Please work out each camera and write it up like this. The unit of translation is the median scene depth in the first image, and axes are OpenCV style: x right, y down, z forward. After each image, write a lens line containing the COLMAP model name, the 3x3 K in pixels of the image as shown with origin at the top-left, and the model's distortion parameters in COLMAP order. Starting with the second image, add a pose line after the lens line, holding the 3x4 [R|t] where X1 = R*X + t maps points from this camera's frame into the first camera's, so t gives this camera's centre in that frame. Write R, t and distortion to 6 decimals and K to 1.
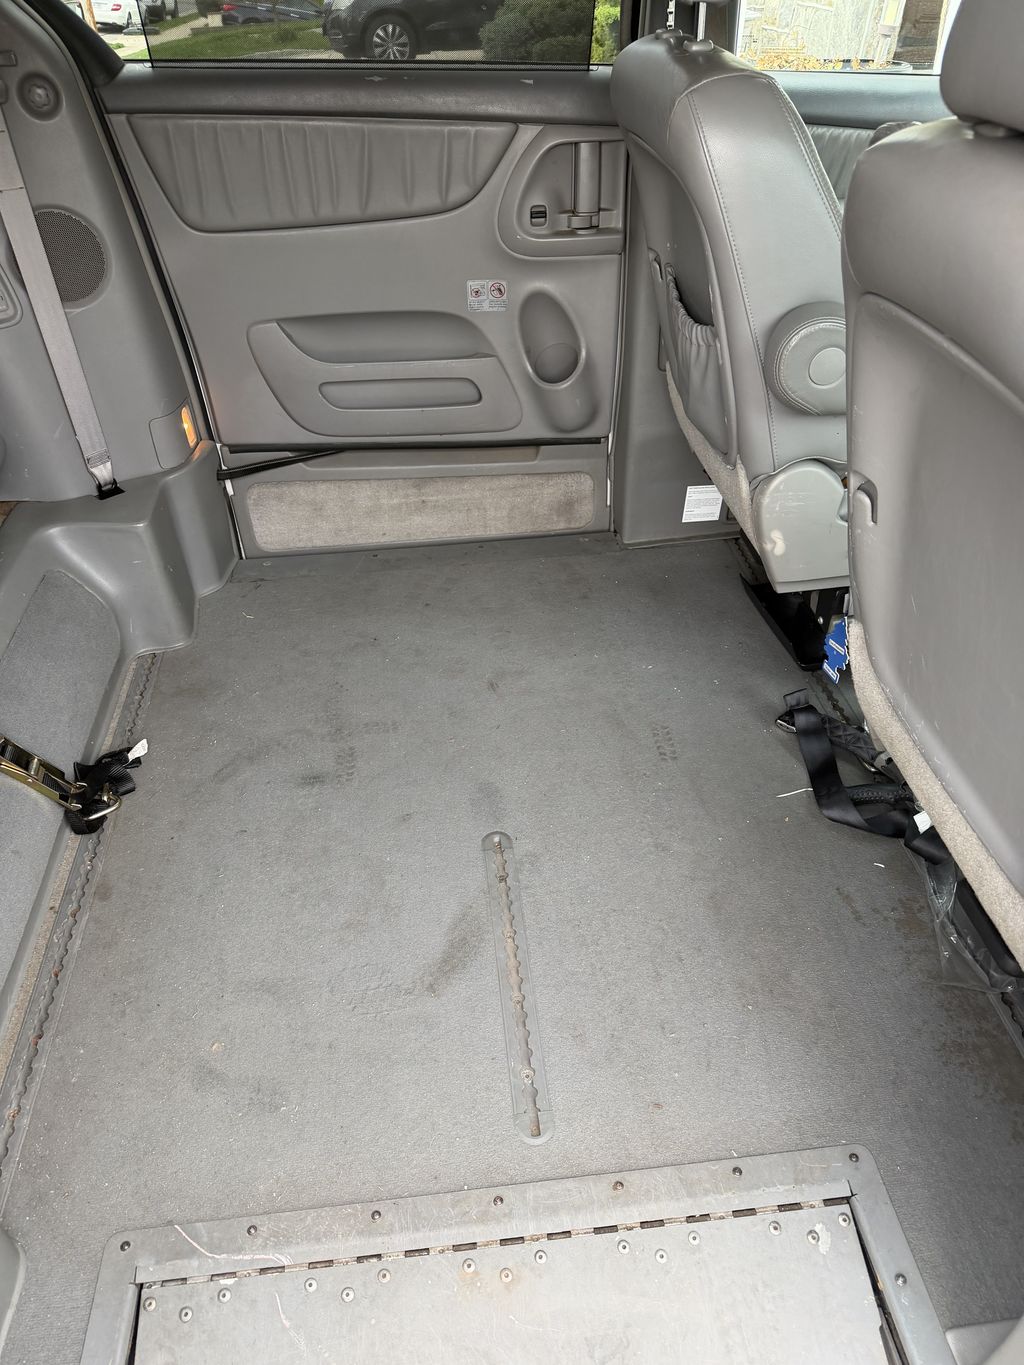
lens RADIAL K [[957.9, 0, 514.9], [0, 957.9, 676.8], [0, 0, 1]] dist [-0.008488, 0.000876]
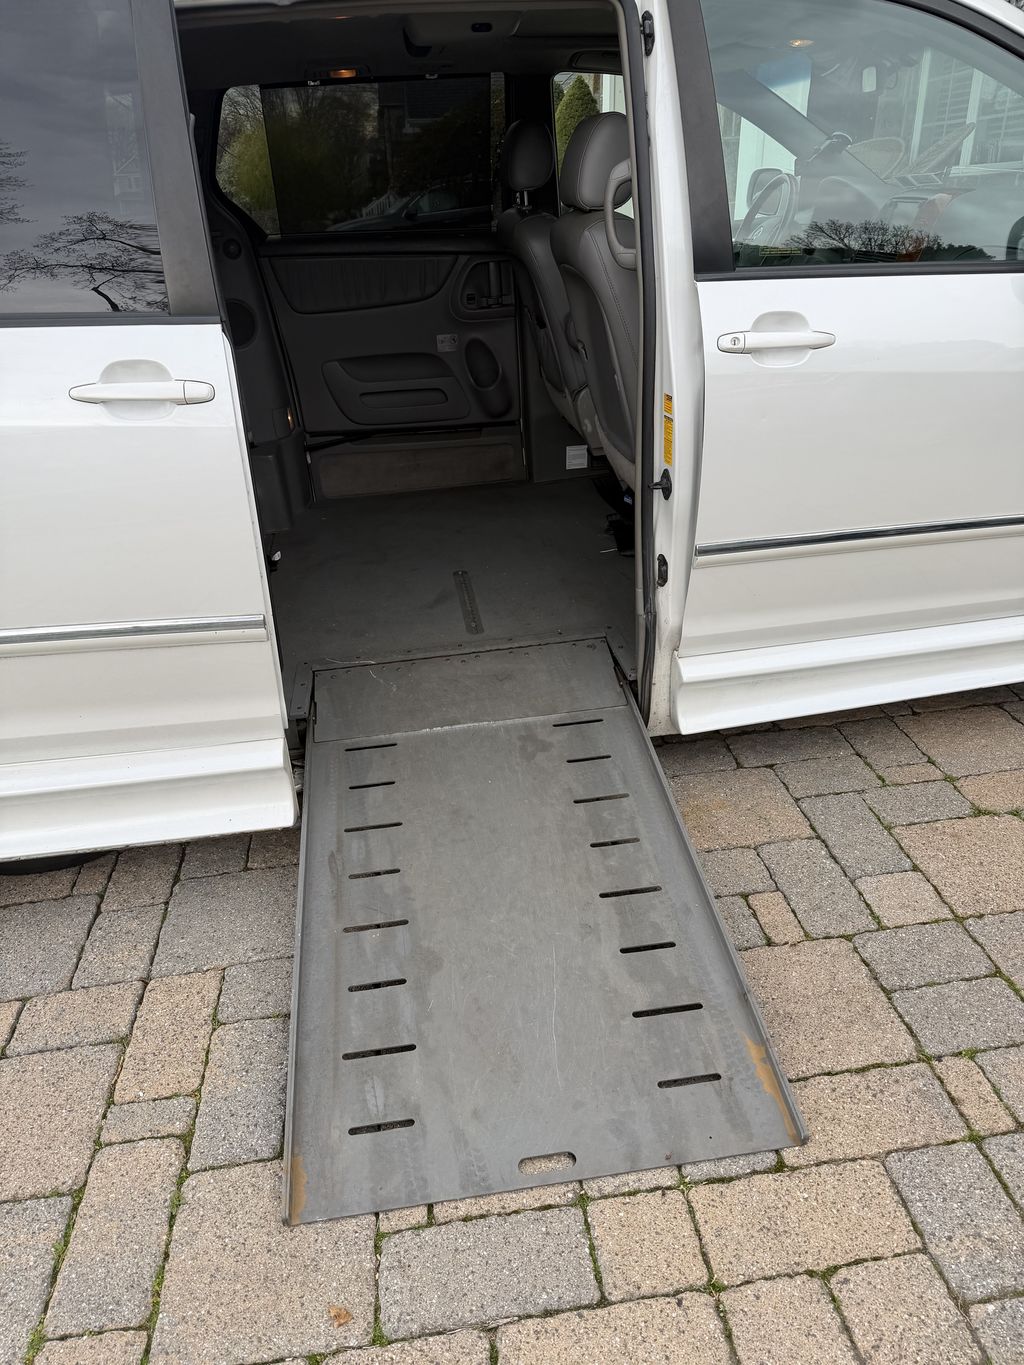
lens RADIAL K [[950.3, 0, 512.0], [0, 950.3, 682.5], [0, 0, 1]] dist [-0.005232, -0.005536]
pose [[0.998599, -0.052496, 0.006619, 0.053681], [0.052865, 0.984628, -0.166475, 0.618565], [0.002222, 0.166591, 0.986024, -0.786984]]
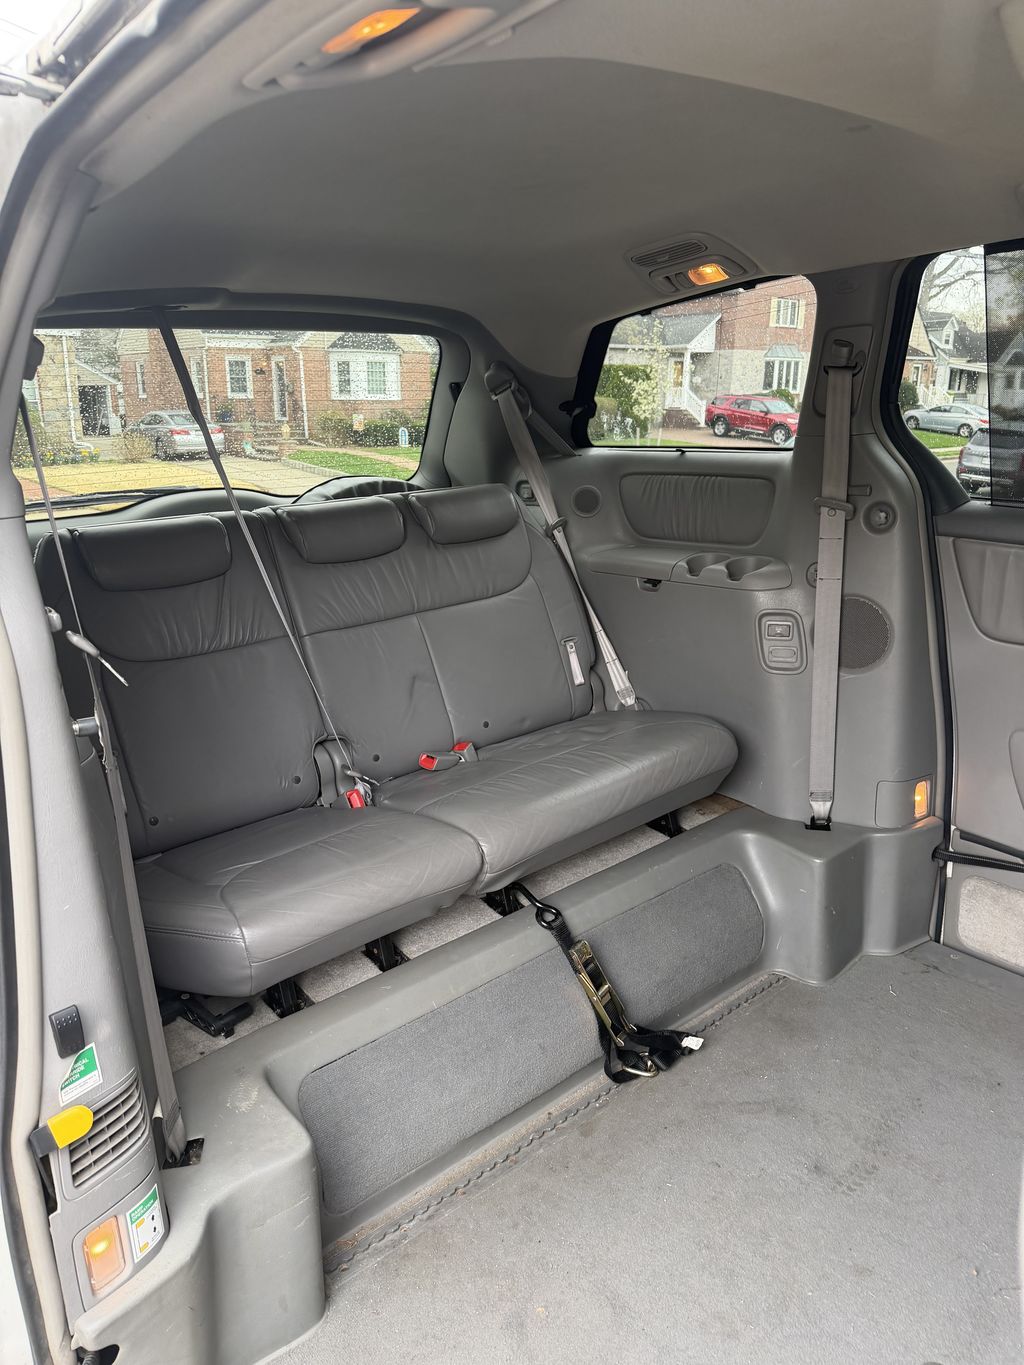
lens RADIAL K [[957.9, 0, 514.9], [0, 957.9, 676.8], [0, 0, 1]] dist [-0.008488, 0.000876]
pose [[0.560671, 0.228072, -0.796010, 0.224862], [-0.489614, 0.866575, -0.096570, -0.065466], [0.667778, 0.443881, 0.597530, 0.028160]]
